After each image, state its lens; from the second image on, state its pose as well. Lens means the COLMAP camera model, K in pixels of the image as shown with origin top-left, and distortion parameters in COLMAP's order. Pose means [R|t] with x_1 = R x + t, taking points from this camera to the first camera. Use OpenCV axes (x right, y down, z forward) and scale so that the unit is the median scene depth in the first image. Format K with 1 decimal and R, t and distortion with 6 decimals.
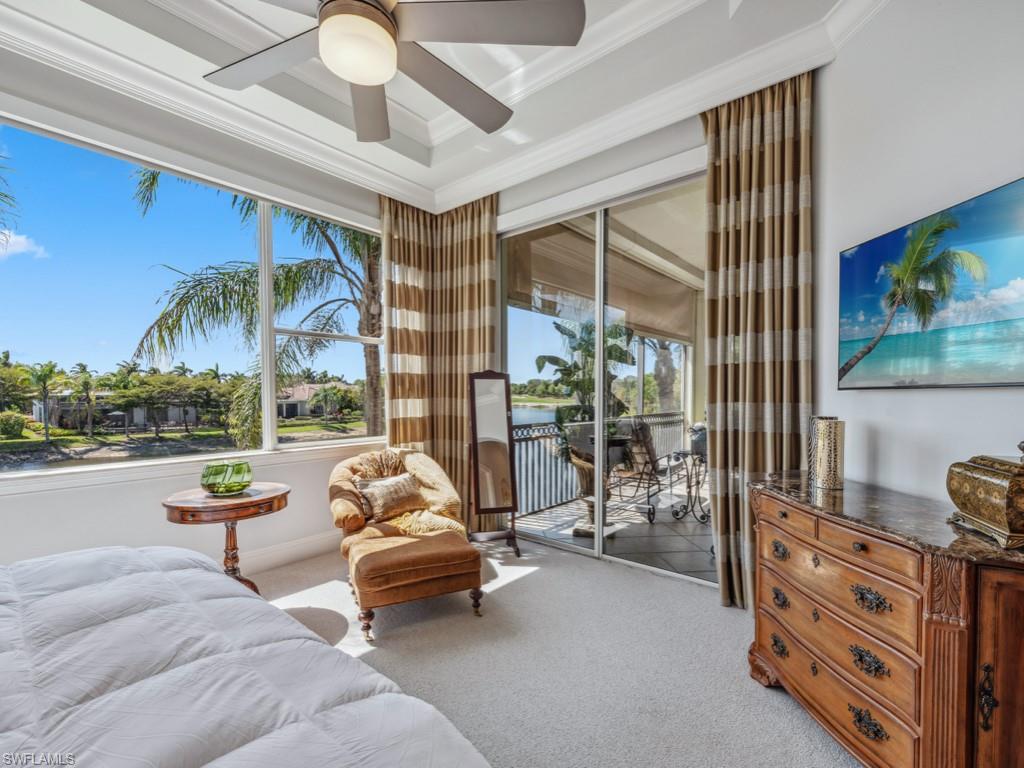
lens RADIAL K [[452.5, 0, 511.9], [0, 452.5, 409.3], [0, 0, 1]] dist [0.003305, -0.000051]
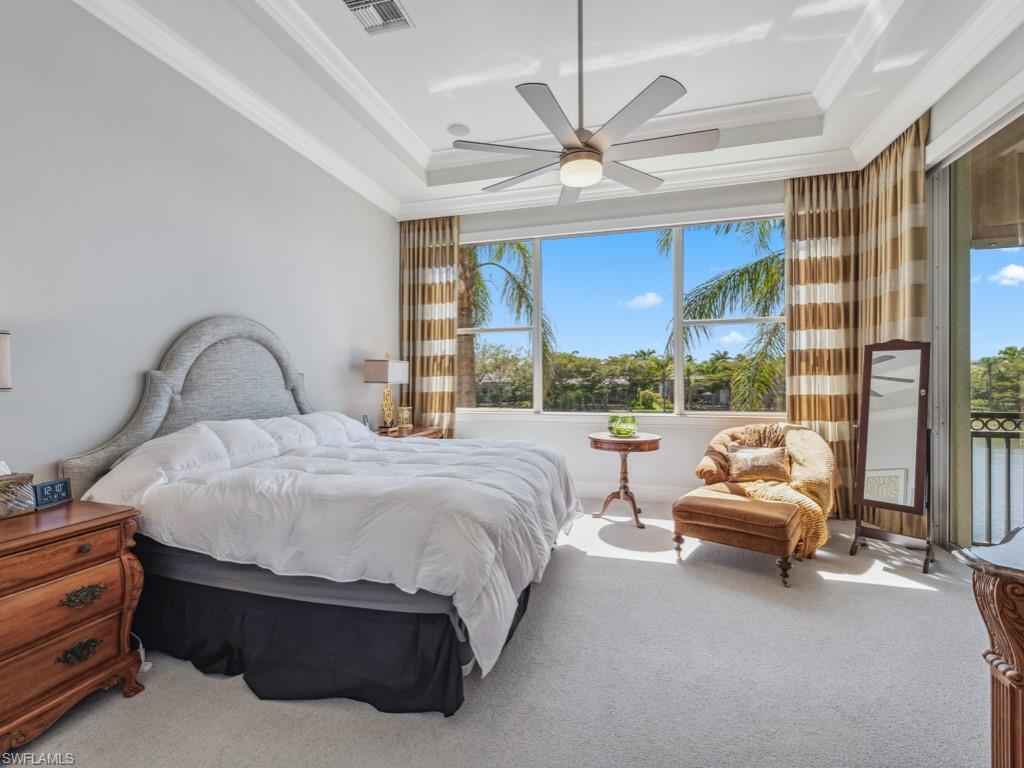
lens RADIAL K [[449.3, 0, 509.2], [0, 449.3, 384.9], [0, 0, 1]] dist [0.002941, -0.000670]
pose [[0.419738, 0.009692, -0.907593, 0.404954], [-0.025557, 0.999673, -0.001145, 0.016693], [0.907285, 0.023676, 0.419849, 0.004273]]
